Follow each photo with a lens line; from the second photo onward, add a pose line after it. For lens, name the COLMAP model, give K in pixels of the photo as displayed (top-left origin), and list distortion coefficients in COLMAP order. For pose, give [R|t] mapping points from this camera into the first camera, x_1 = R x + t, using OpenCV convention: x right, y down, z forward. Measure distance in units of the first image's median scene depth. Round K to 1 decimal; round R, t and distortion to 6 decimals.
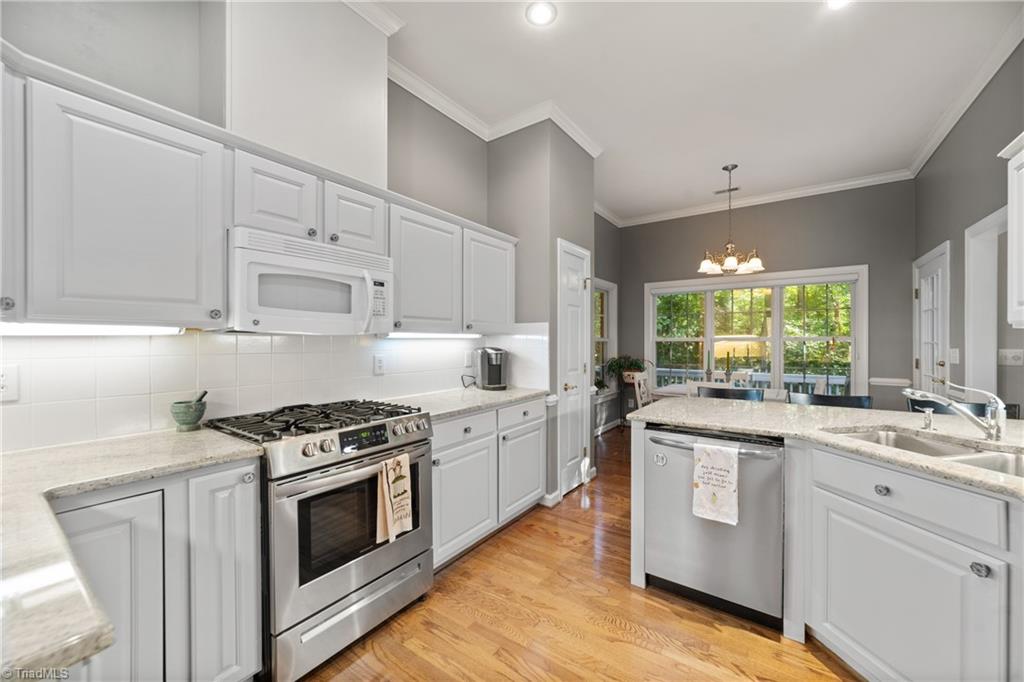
lens RADIAL K [[394.9, 0, 522.2], [0, 394.9, 341.2], [0, 0, 1]] dist [-0.022337, 0.007418]
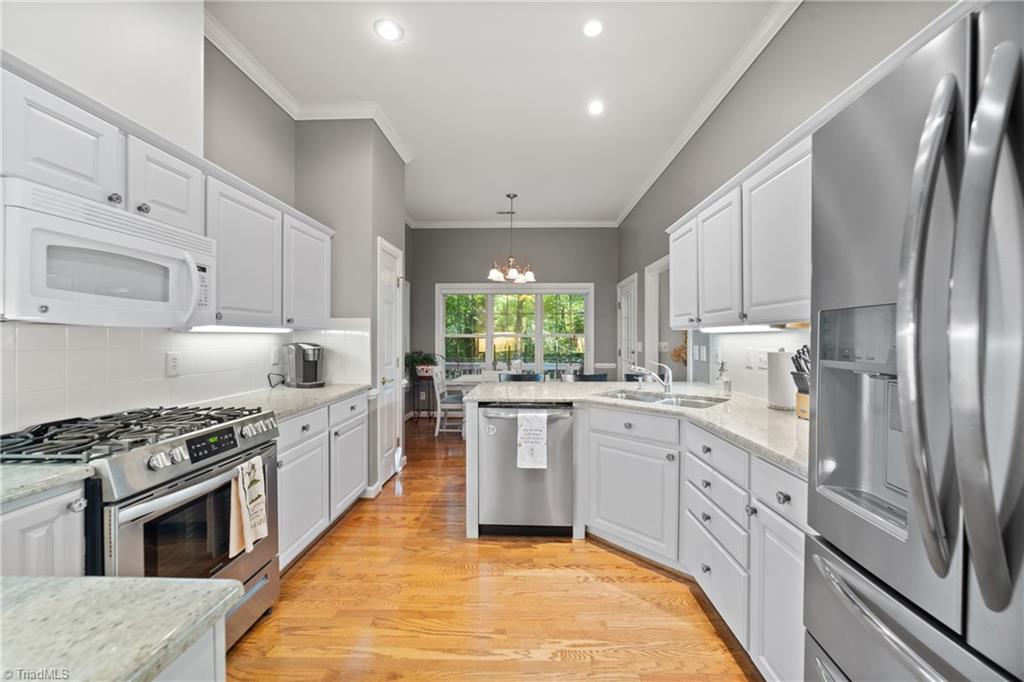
lens RADIAL K [[394.9, 0, 522.2], [0, 394.9, 341.2], [0, 0, 1]] dist [-0.022337, 0.007418]
pose [[0.834148, -0.004070, 0.551526, -0.237808], [-0.000127, 0.999971, 0.007570, 0.006051], [-0.551541, -0.006385, 0.834123, -0.095274]]
